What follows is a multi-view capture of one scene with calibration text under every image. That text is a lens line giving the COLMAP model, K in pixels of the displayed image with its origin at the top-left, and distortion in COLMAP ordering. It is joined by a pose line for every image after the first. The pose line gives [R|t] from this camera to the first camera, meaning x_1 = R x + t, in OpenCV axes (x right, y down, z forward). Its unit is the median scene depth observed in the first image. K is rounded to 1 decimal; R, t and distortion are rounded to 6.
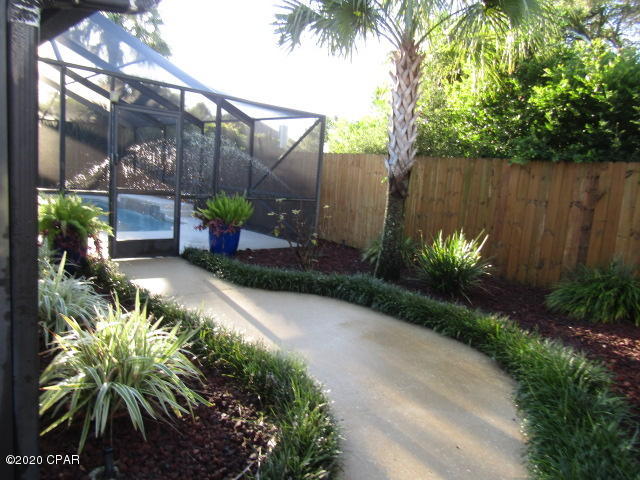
lens RADIAL K [[452.3, 0, 320.0], [0, 452.3, 240.0], [0, 0, 1]] dist [-0.016125, 0.007354]
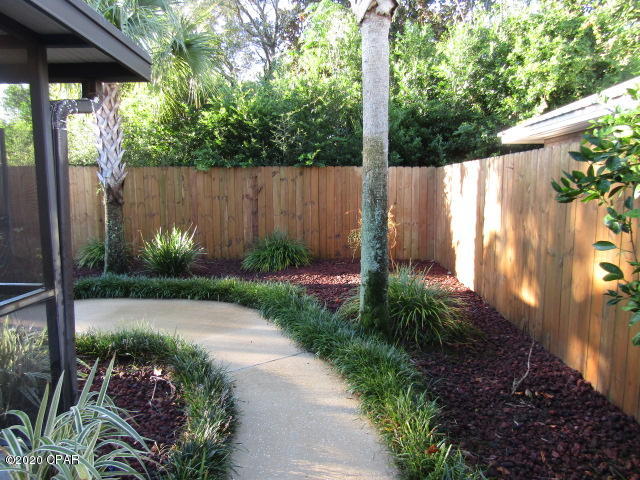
lens RADIAL K [[452.3, 0, 320.0], [0, 452.3, 240.0], [0, 0, 1]] dist [-0.016125, 0.007354]
pose [[0.716161, -0.156960, 0.680057, -0.258632], [0.151266, 0.986130, 0.068306, -0.006162], [-0.681346, 0.053952, 0.729971, -0.199963]]
